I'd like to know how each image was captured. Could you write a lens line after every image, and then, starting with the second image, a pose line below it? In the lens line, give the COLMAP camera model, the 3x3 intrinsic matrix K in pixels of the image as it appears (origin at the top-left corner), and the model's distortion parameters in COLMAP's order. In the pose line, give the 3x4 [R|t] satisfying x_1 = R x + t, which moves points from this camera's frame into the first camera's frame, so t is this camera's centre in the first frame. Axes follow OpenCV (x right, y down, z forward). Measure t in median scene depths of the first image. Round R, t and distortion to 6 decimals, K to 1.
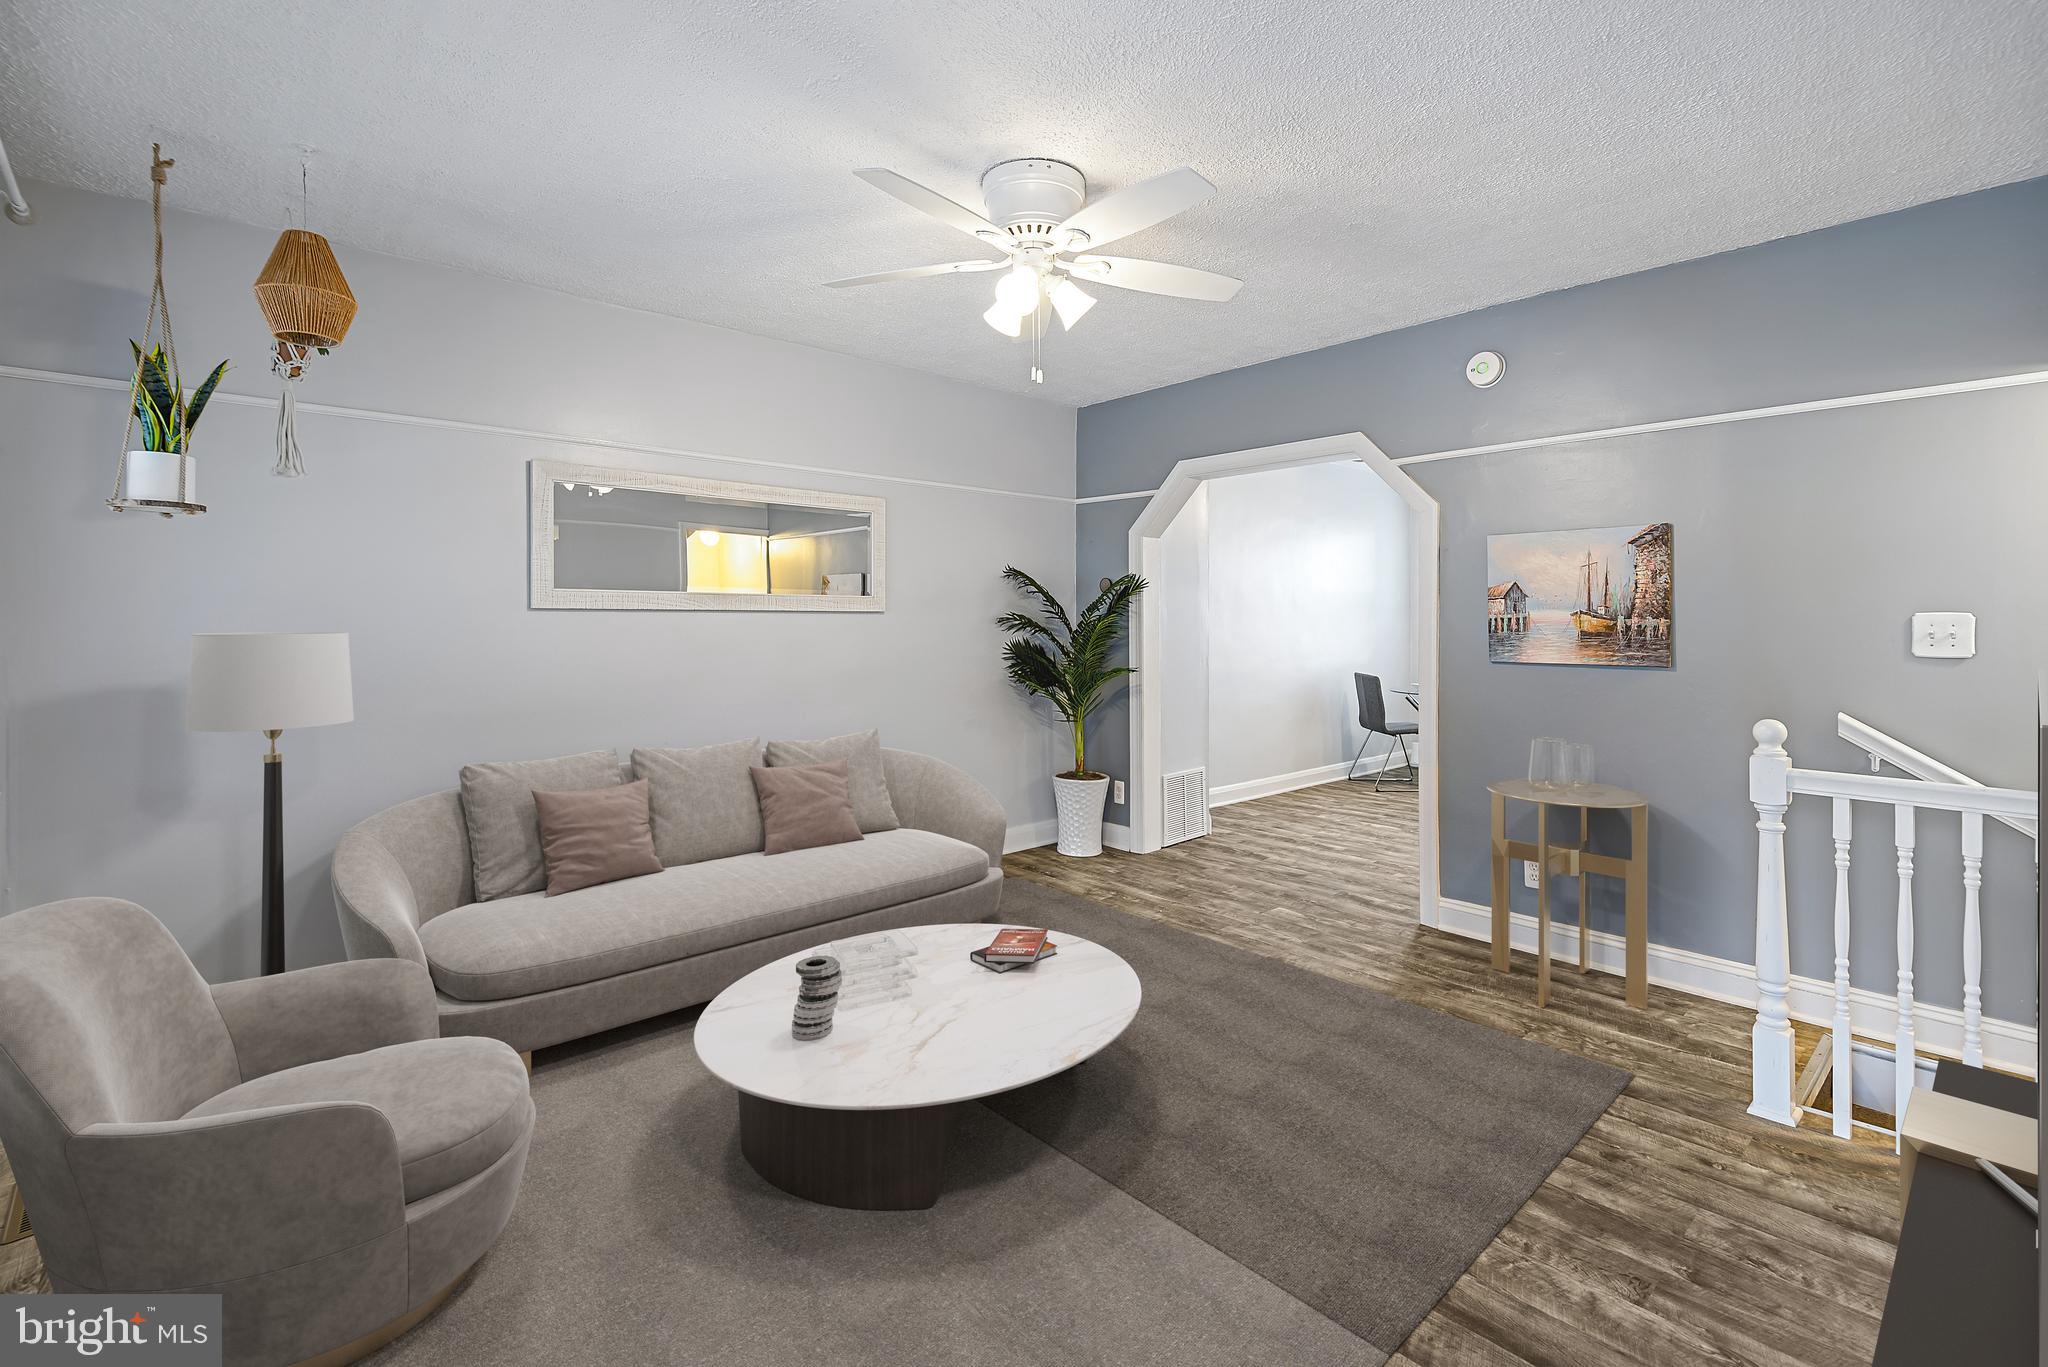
lens RADIAL K [[930.8, 0, 1013.0], [0, 930.8, 607.4], [0, 0, 1]] dist [0.028405, -0.010054]
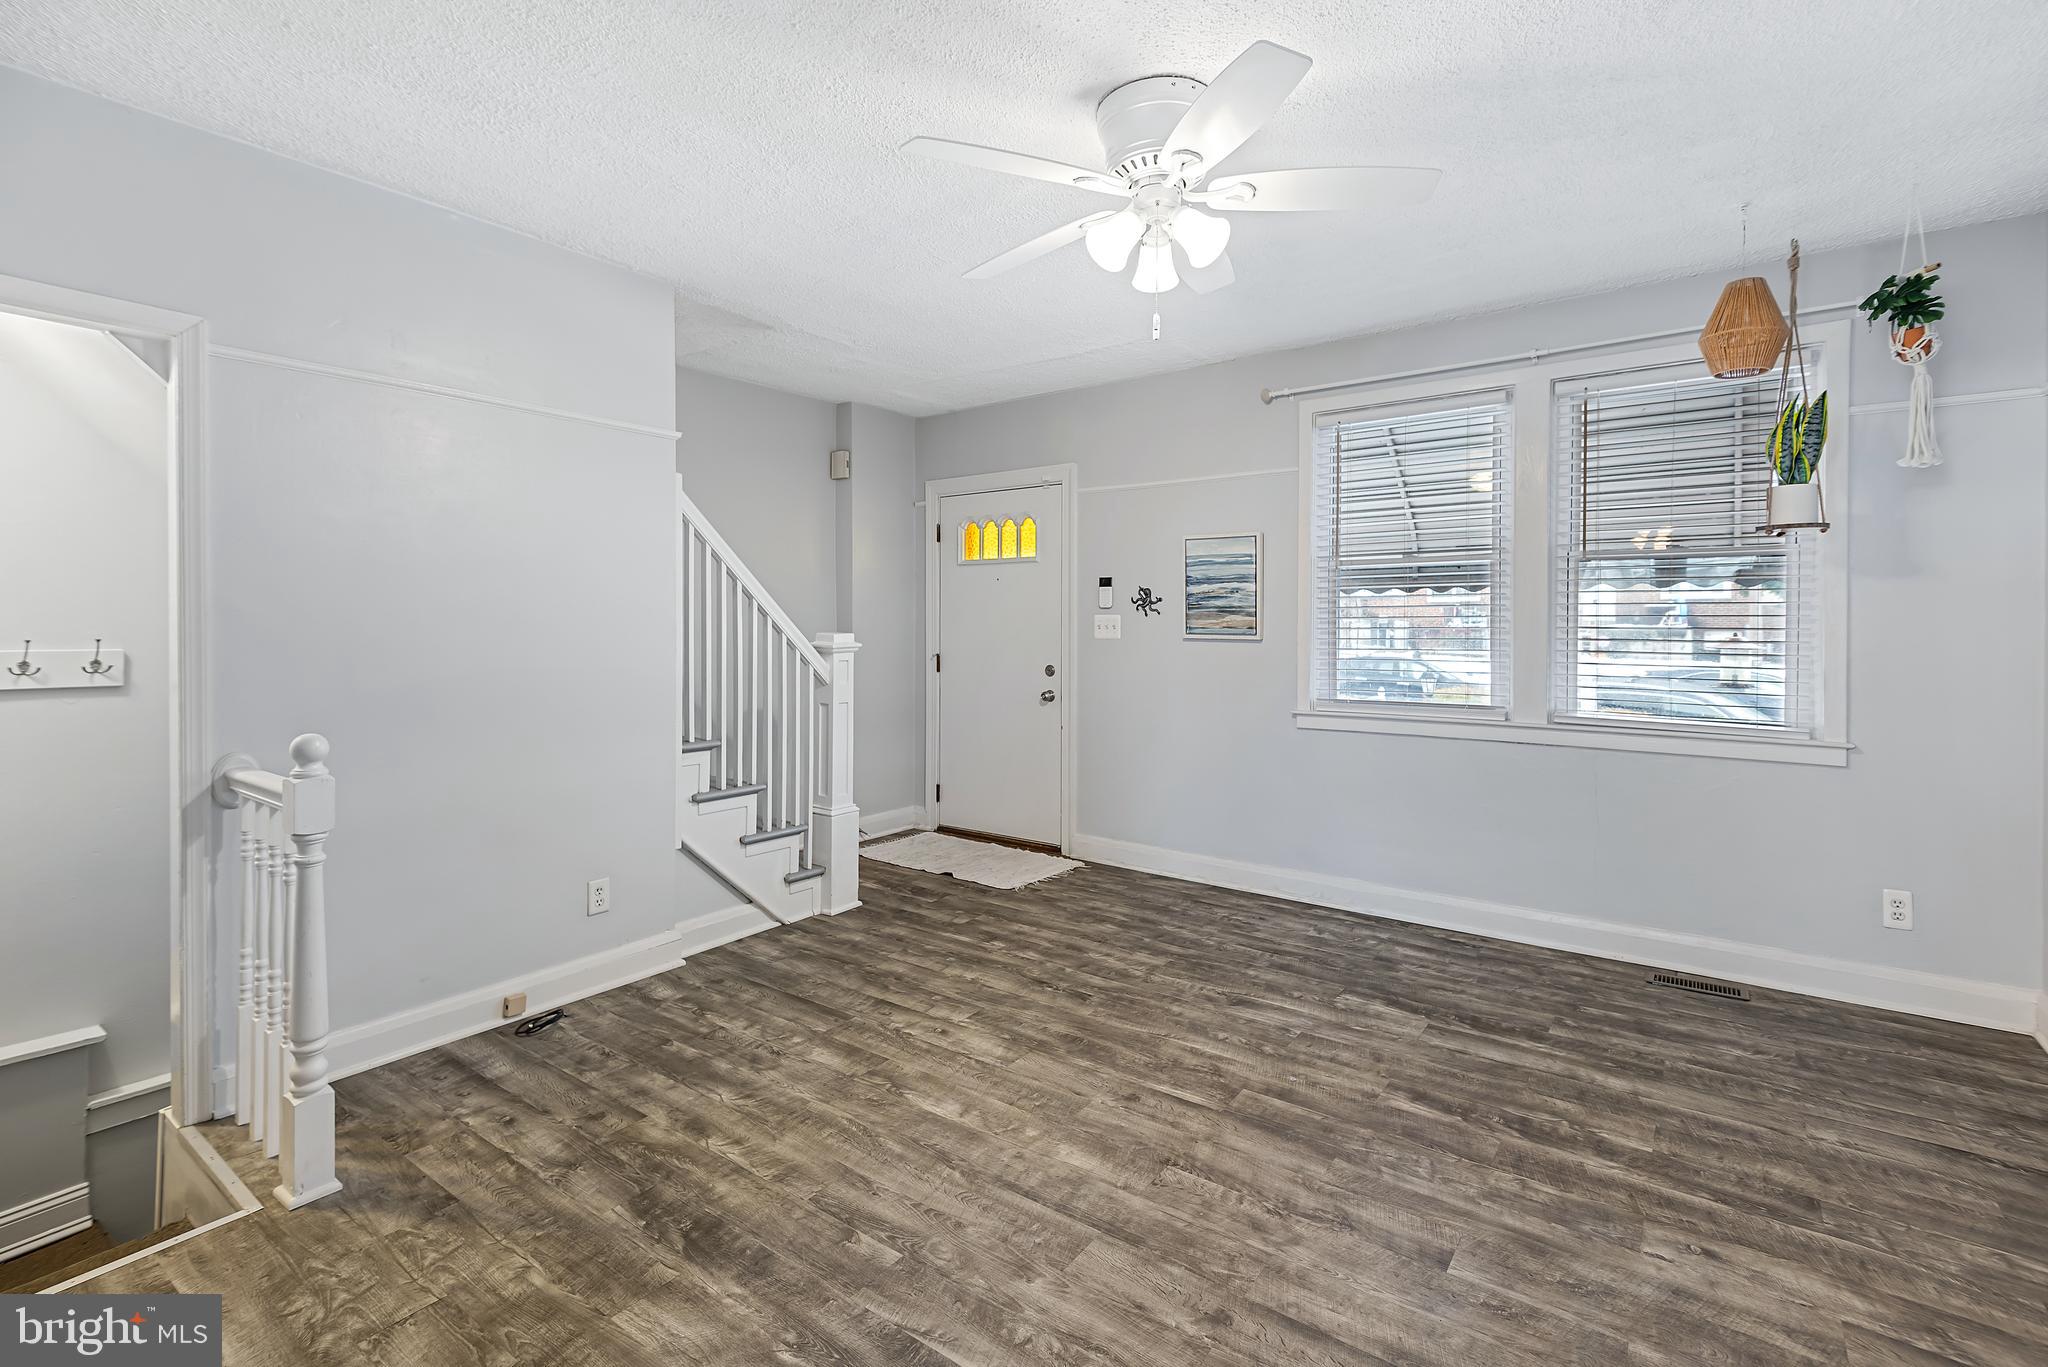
lens RADIAL K [[930.8, 0, 1024.2], [0, 930.8, 626.6], [0, 0, 1]] dist [0.028405, -0.010054]
pose [[-0.977974, 0.001505, -0.208719, 0.249111], [0.004153, 0.999916, -0.012246, 0.025378], [0.208683, -0.012843, -0.977899, 1.417004]]
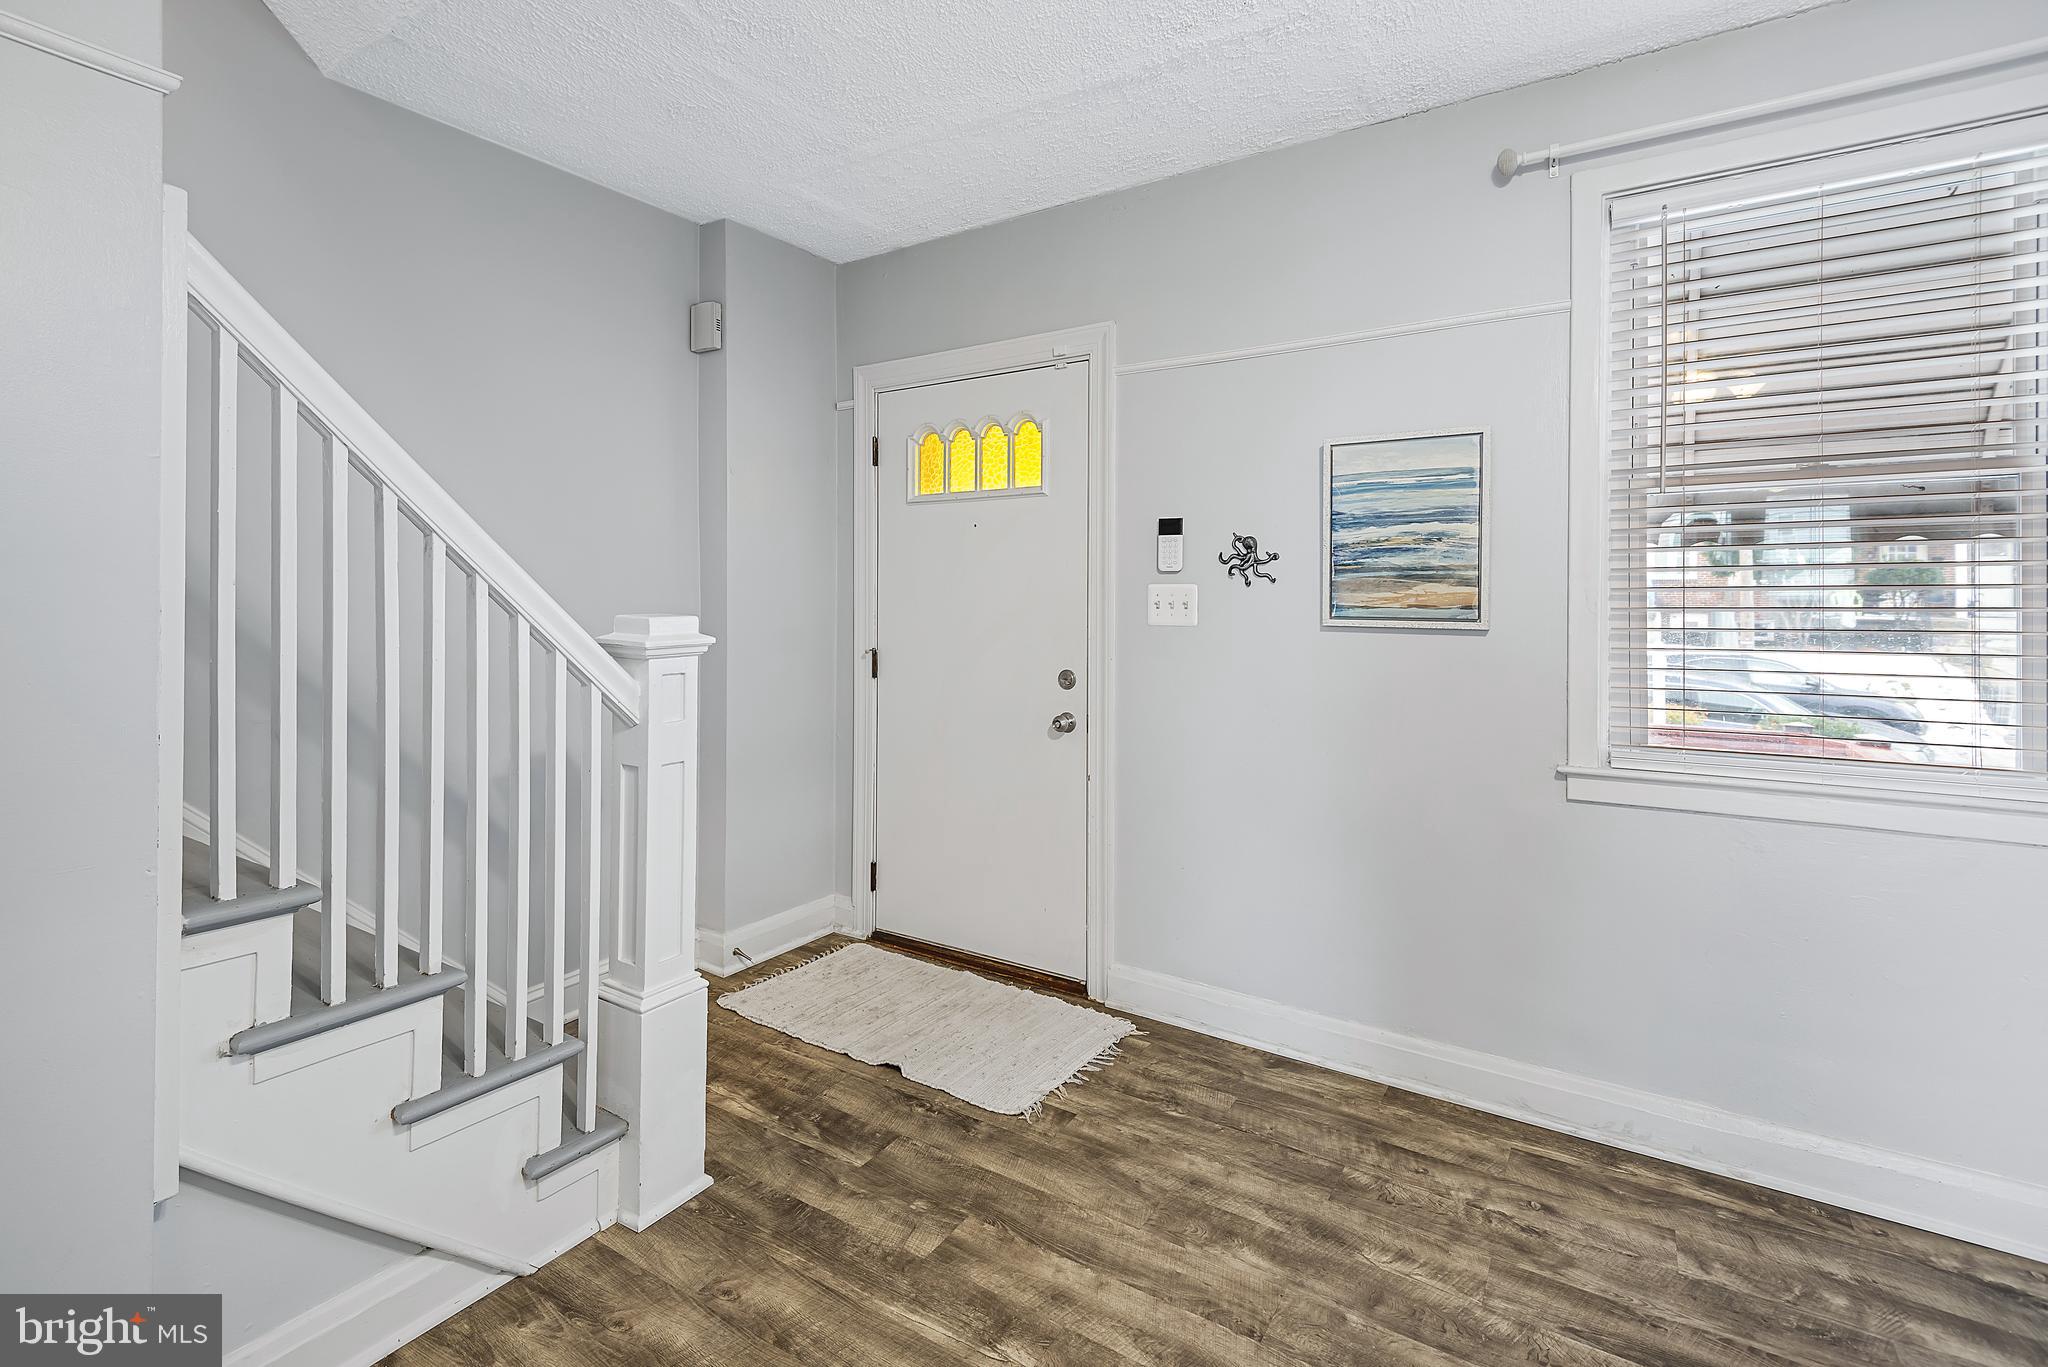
lens RADIAL K [[930.8, 0, 1013.5], [0, 930.8, 605.8], [0, 0, 1]] dist [0.028405, -0.010054]
pose [[-0.964060, -0.002199, -0.265676, 0.178743], [0.001619, 0.999899, -0.014151, 0.020840], [0.265680, -0.014073, -0.963959, 0.802264]]
